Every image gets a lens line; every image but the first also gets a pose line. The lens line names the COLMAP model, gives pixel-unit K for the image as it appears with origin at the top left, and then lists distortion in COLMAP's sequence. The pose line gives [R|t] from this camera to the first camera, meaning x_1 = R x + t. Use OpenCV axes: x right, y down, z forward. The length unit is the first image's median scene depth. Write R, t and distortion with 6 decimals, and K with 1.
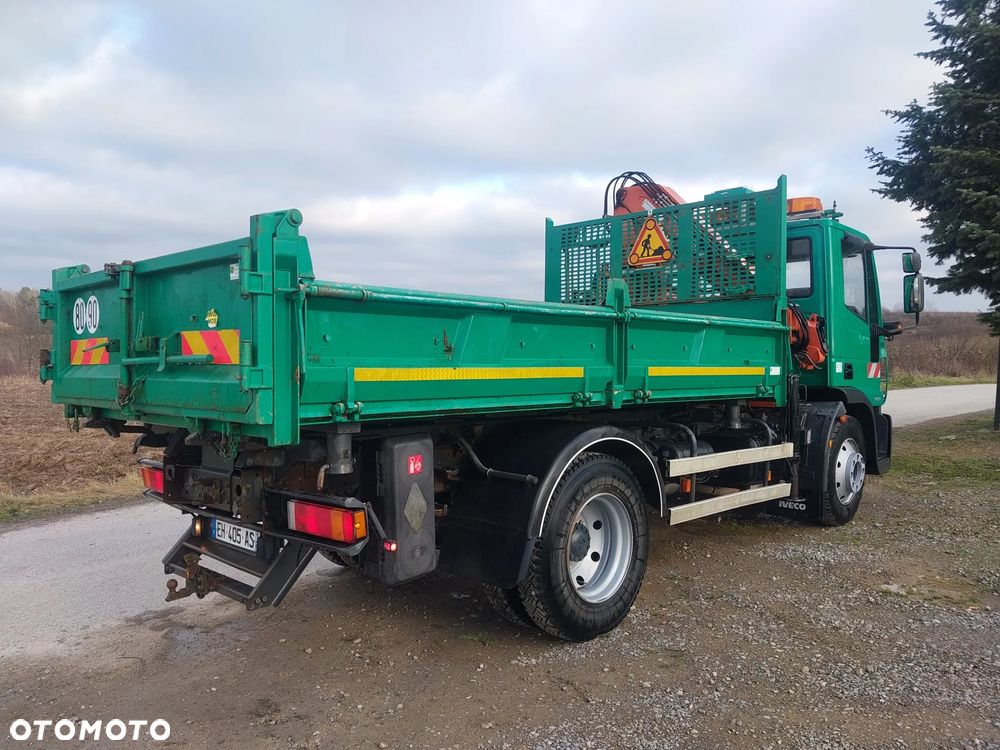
lens RADIAL K [[789.4, 0, 474.8], [0, 789.4, 372.1], [0, 0, 1]] dist [0.032499, -0.016260]
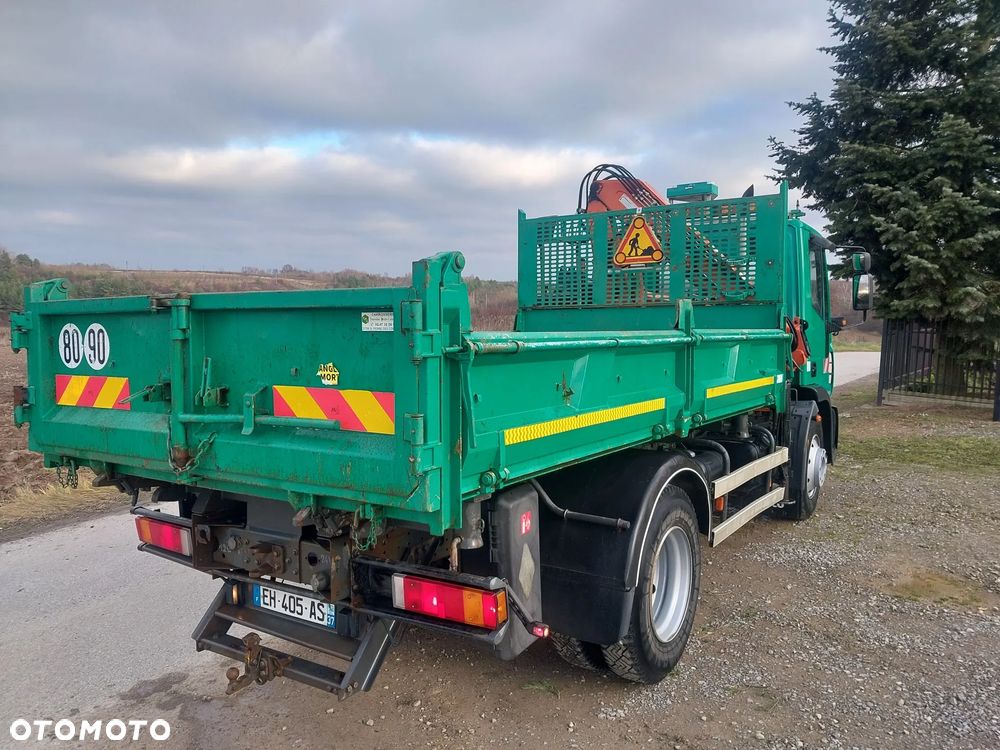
lens RADIAL K [[792.3, 0, 479.5], [0, 792.3, 376.4], [0, 0, 1]] dist [0.041846, -0.036100]
pose [[0.980605, -0.018110, 0.195154, -0.239344], [0.008224, 0.998647, 0.051353, -0.074796], [-0.195820, -0.048752, 0.979427, 0.114669]]
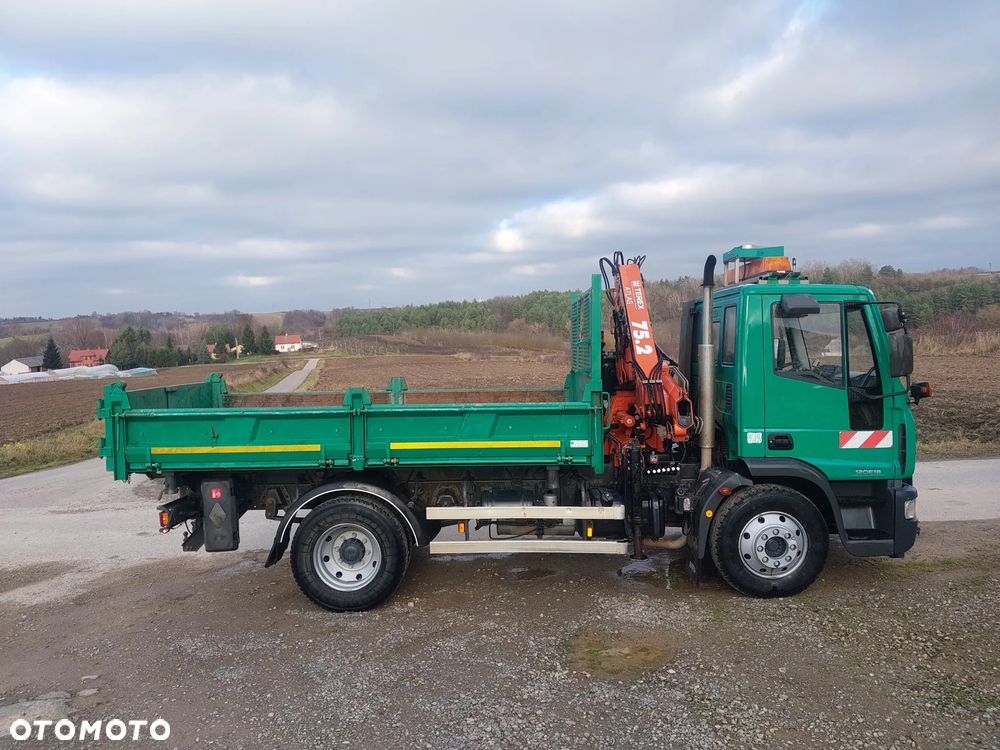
lens RADIAL K [[789.4, 0, 474.8], [0, 789.4, 372.1], [0, 0, 1]] dist [0.032499, -0.016260]
pose [[0.679061, 0.009579, -0.734019, 1.440456], [0.014455, 0.999546, 0.026417, -0.180641], [0.733939, -0.028549, 0.678615, 0.115715]]
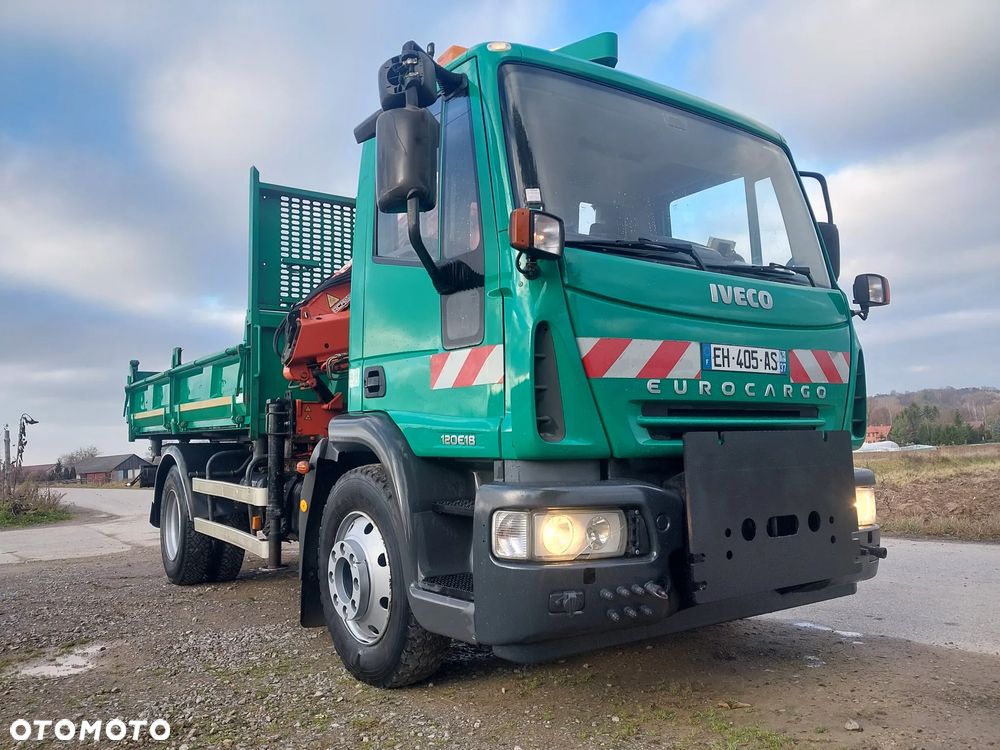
lens RADIAL K [[779.1, 0, 497.3], [0, 779.1, 377.1], [0, 0, 1]] dist [0.043033, -0.014493]
pose [[-0.193419, -0.078921, -0.977937, 1.481269], [0.005732, 0.996652, -0.081565, 0.060660], [0.981100, -0.021382, -0.192319, 1.833821]]
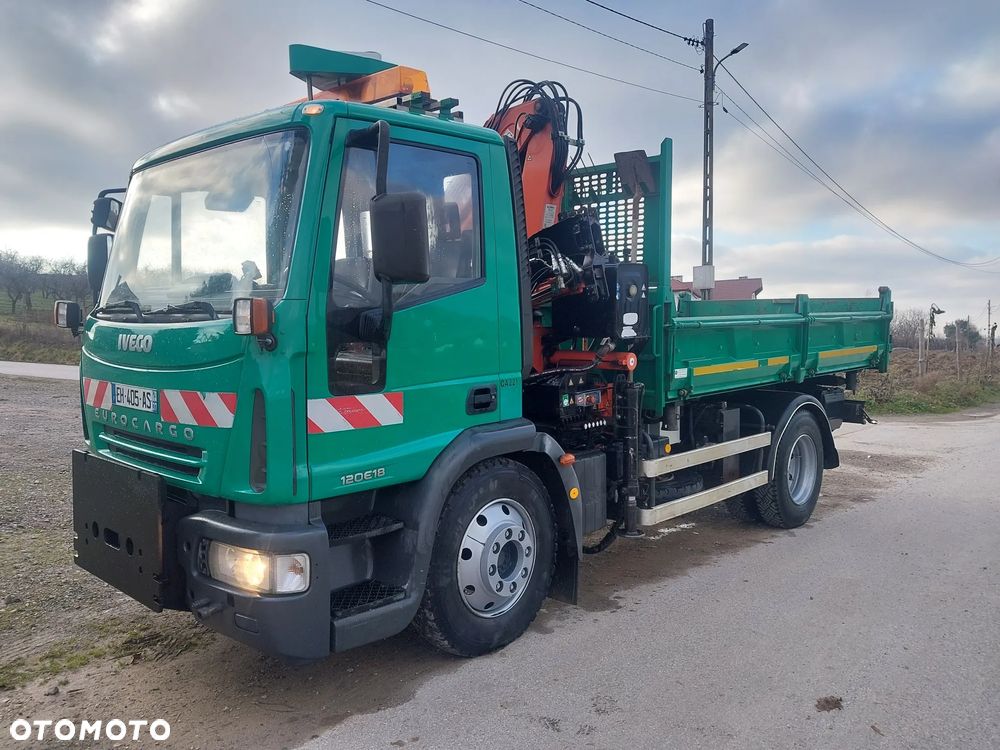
lens RADIAL K [[793.0, 0, 474.4], [0, 793.0, 372.7], [0, 0, 1]] dist [0.040033, -0.038023]
pose [[-1.000000, -0.000146, 0.000284, 0.402934], [-0.000123, 0.996644, 0.081854, -0.104653], [-0.000295, 0.081854, -0.996644, 2.746641]]
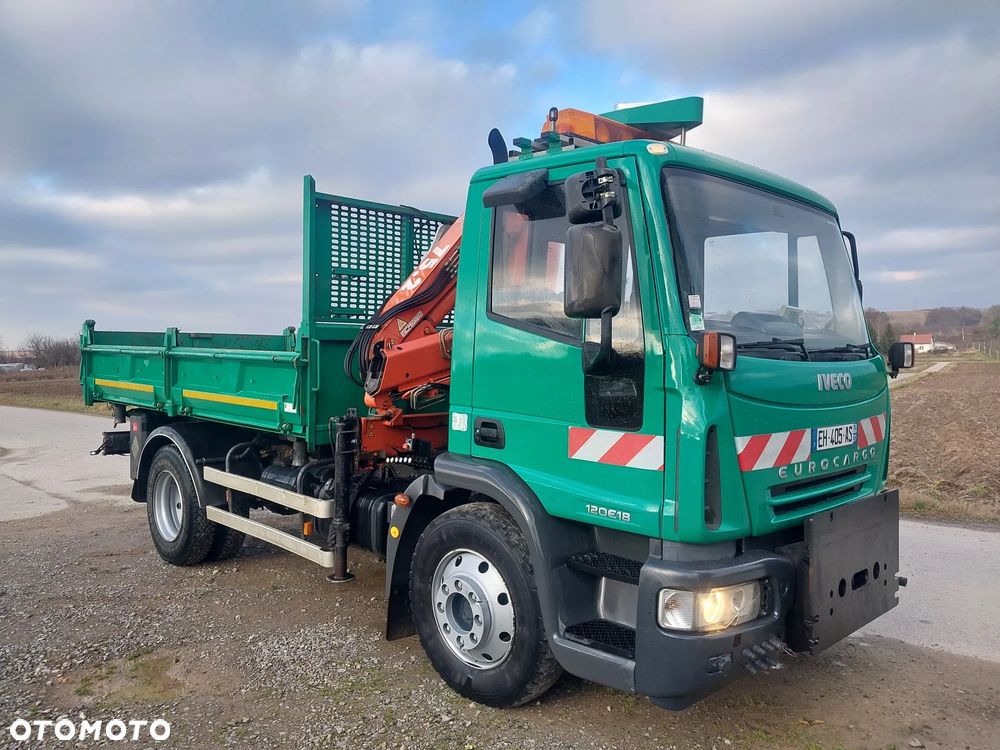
lens RADIAL K [[779.1, 0, 497.3], [0, 779.1, 377.1], [0, 0, 1]] dist [0.043033, -0.014493]
pose [[-0.012821, 0.037671, -0.999208, 1.576790], [-0.025309, 0.998958, 0.037987, -0.094386], [0.999597, 0.025775, -0.011855, 1.573625]]
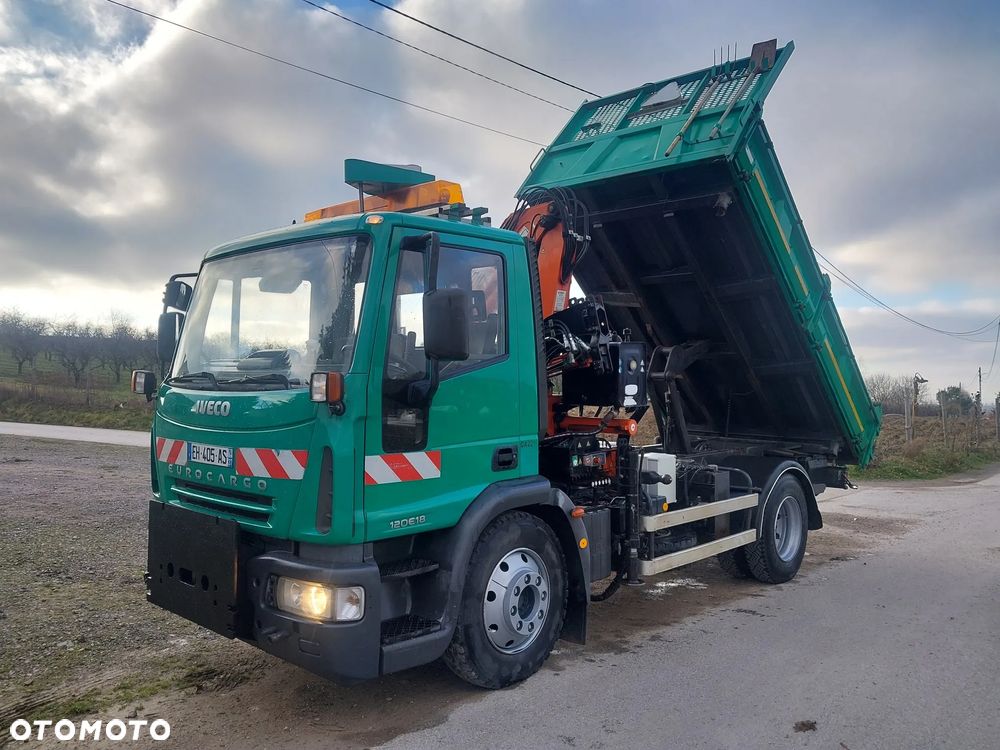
lens RADIAL K [[788.6, 0, 515.3], [0, 788.6, 344.9], [0, 0, 1]] dist [-0.032169, 0.099502]
pose [[-0.998718, -0.011476, -0.049296, 0.435473], [-0.009617, 0.999239, -0.037796, -0.111399], [0.049692, -0.037274, -0.998069, 2.899230]]
